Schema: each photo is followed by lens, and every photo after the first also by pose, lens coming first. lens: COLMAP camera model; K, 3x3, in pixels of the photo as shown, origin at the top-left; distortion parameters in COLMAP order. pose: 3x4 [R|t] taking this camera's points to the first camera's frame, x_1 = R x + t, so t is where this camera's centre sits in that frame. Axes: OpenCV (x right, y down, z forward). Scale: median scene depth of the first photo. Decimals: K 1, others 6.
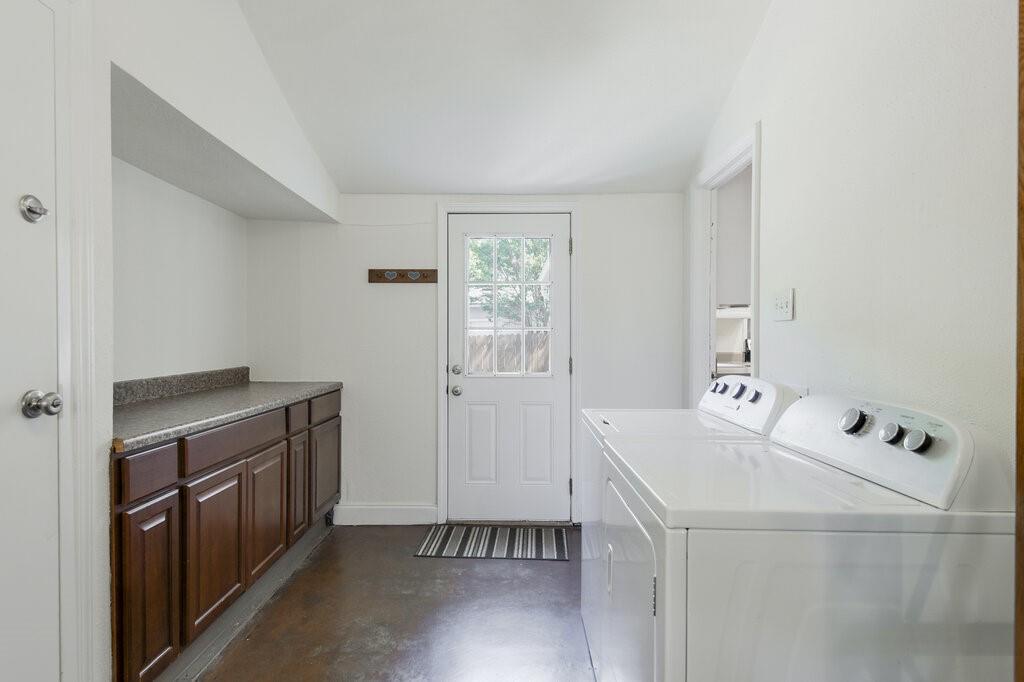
lens RADIAL K [[573.3, 0, 500.8], [0, 573.3, 338.1], [0, 0, 1]] dist [0.003196, -0.021582]
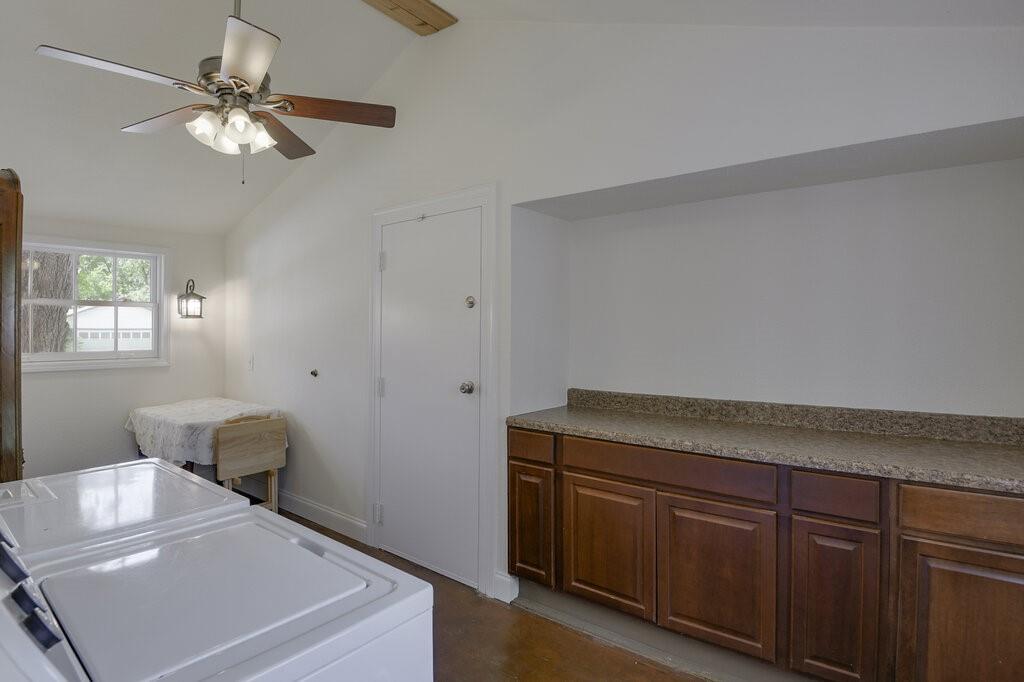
lens RADIAL K [[496.9, 0, 512.0], [0, 496.9, 341.0], [0, 0, 1]] dist [-0.001723, -0.029469]
pose [[-0.584362, 0.013181, -0.811386, 0.341581], [0.004467, 0.999905, 0.013026, -0.050192], [0.811481, 0.003987, -0.584365, 1.154652]]
